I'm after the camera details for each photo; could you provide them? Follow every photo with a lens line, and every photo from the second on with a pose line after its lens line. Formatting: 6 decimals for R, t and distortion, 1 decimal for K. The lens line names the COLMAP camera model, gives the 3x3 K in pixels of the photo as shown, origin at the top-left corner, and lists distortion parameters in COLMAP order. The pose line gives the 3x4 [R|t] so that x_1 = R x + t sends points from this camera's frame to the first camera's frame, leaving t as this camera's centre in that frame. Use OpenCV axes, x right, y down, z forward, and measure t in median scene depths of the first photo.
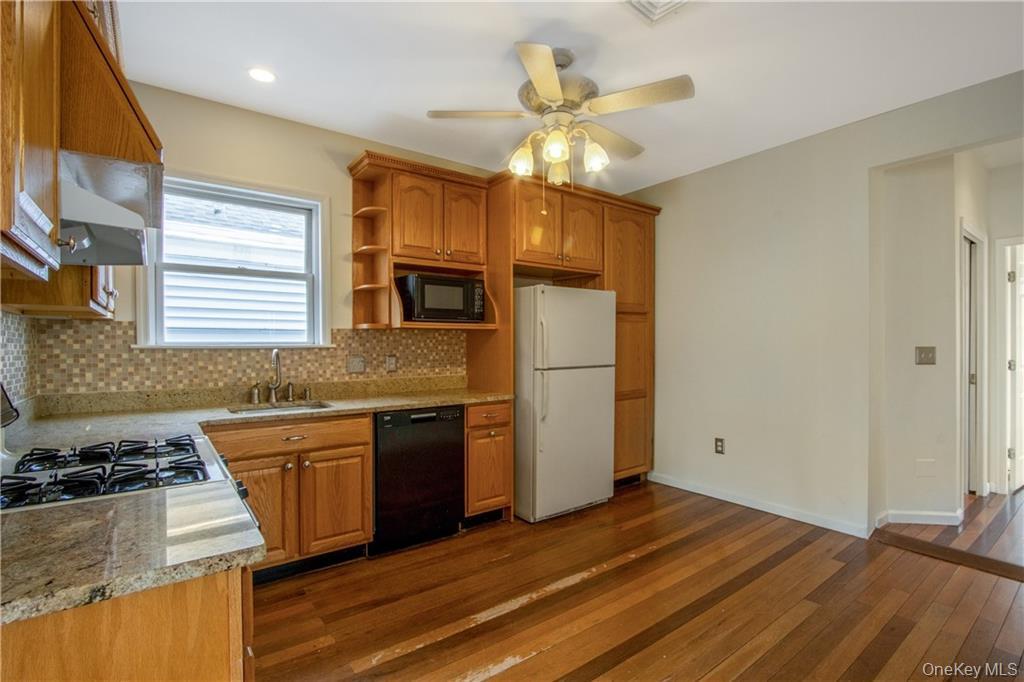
lens RADIAL K [[491.8, 0, 511.4], [0, 491.8, 340.4], [0, 0, 1]] dist [-0.015331, -0.000027]
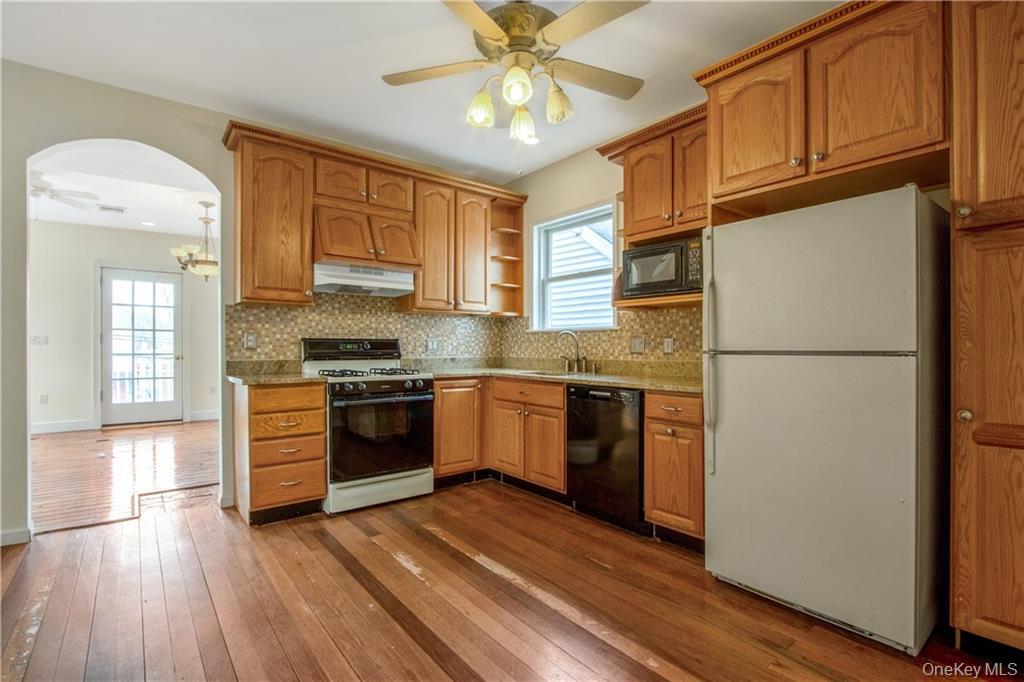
lens RADIAL K [[491.8, 0, 512.0], [0, 491.8, 346.3], [0, 0, 1]] dist [-0.015331, -0.000027]
pose [[0.004152, 0.001233, -0.999991, 0.763685], [0.003775, 0.999992, 0.001249, 0.051035], [0.999984, -0.003780, 0.004148, 0.757373]]
